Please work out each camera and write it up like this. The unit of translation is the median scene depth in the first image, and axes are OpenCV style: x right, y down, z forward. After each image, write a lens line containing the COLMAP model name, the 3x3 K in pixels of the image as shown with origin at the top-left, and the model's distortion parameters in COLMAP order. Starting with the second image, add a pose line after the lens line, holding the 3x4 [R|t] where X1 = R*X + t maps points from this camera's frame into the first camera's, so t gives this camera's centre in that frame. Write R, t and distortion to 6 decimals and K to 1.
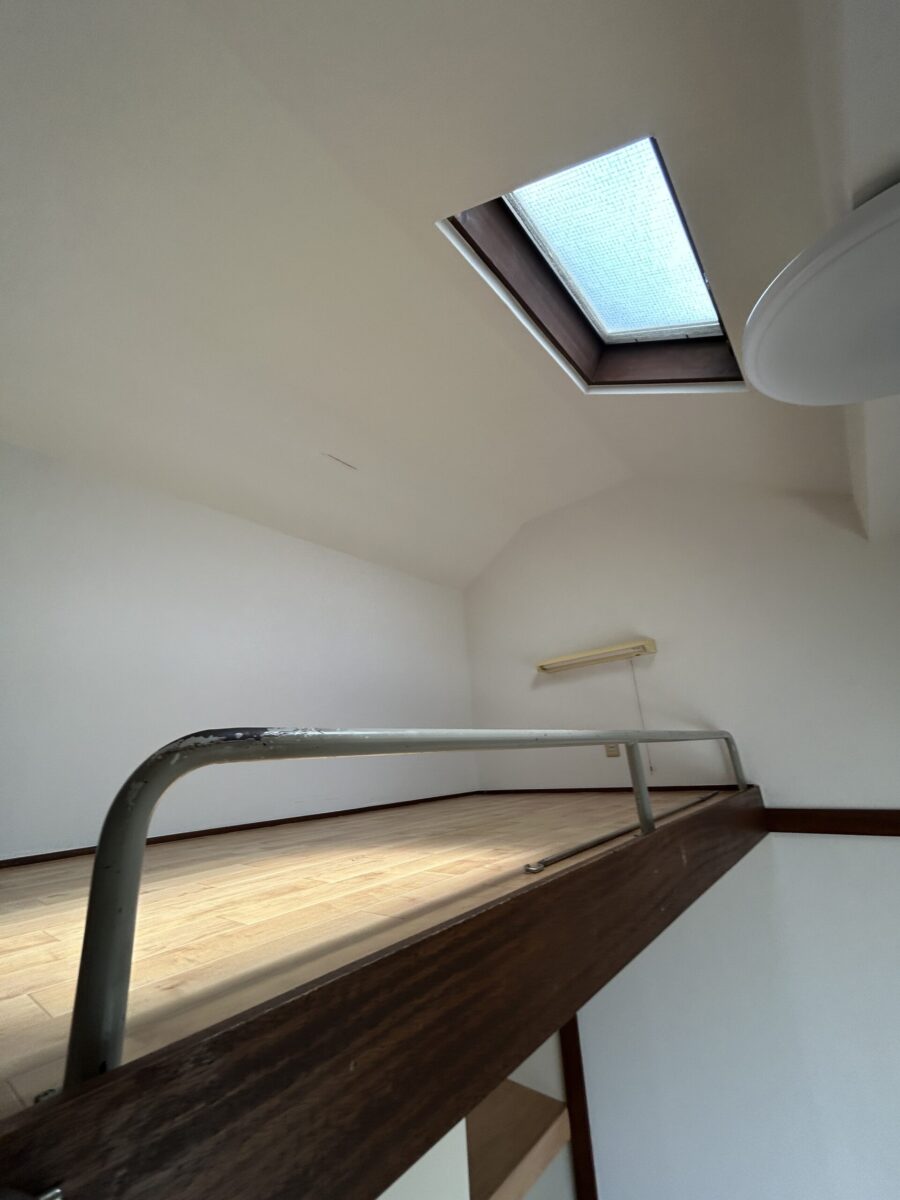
lens RADIAL K [[487.4, 0, 450.0], [0, 487.4, 600.0], [0, 0, 1]] dist [0.000036, -0.000814]
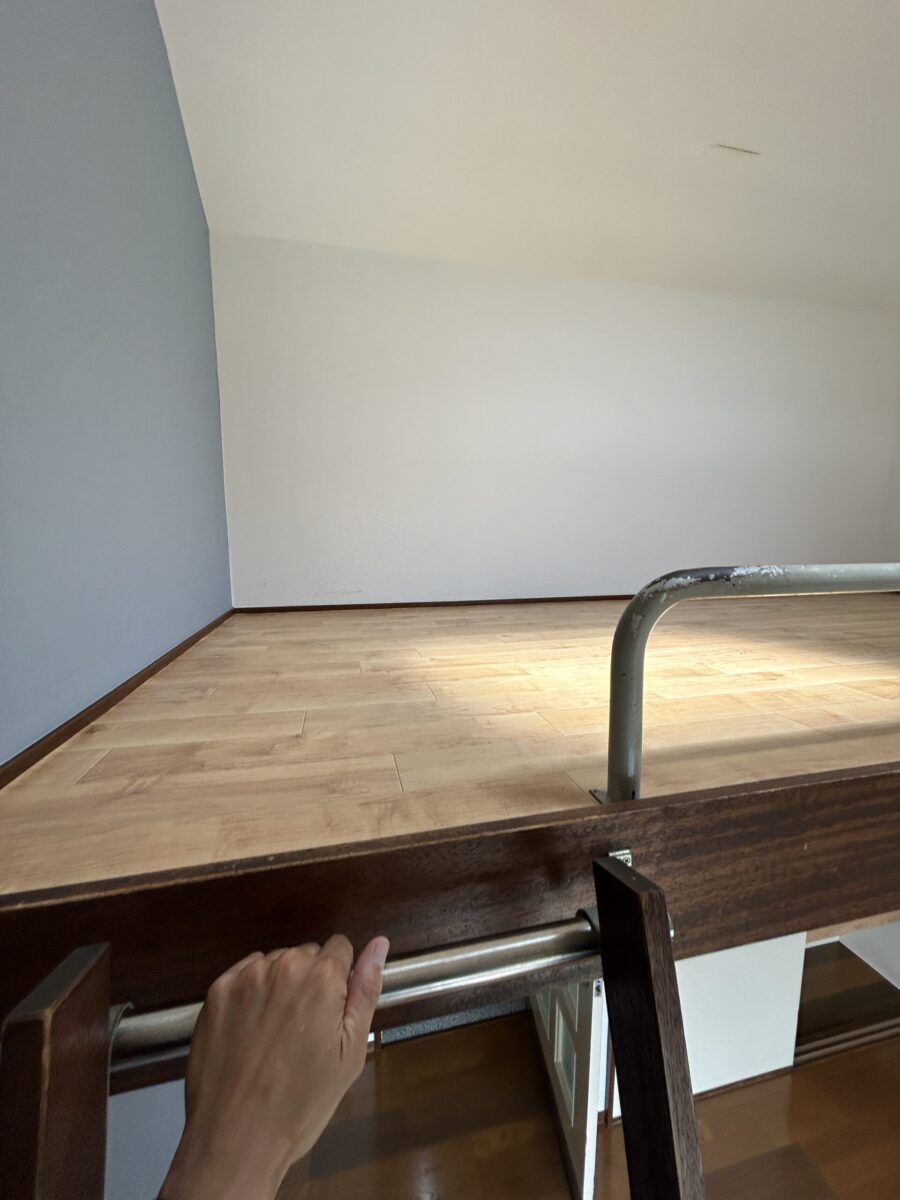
lens RADIAL K [[481.6, 0, 448.6], [0, 481.6, 612.6], [0, 0, 1]] dist [0.000937, -0.000142]
pose [[0.803117, 0.155289, -0.575229, -0.294923], [0.141760, 0.887914, 0.437622, -0.201430], [0.578711, -0.433006, 0.691085, -0.090192]]
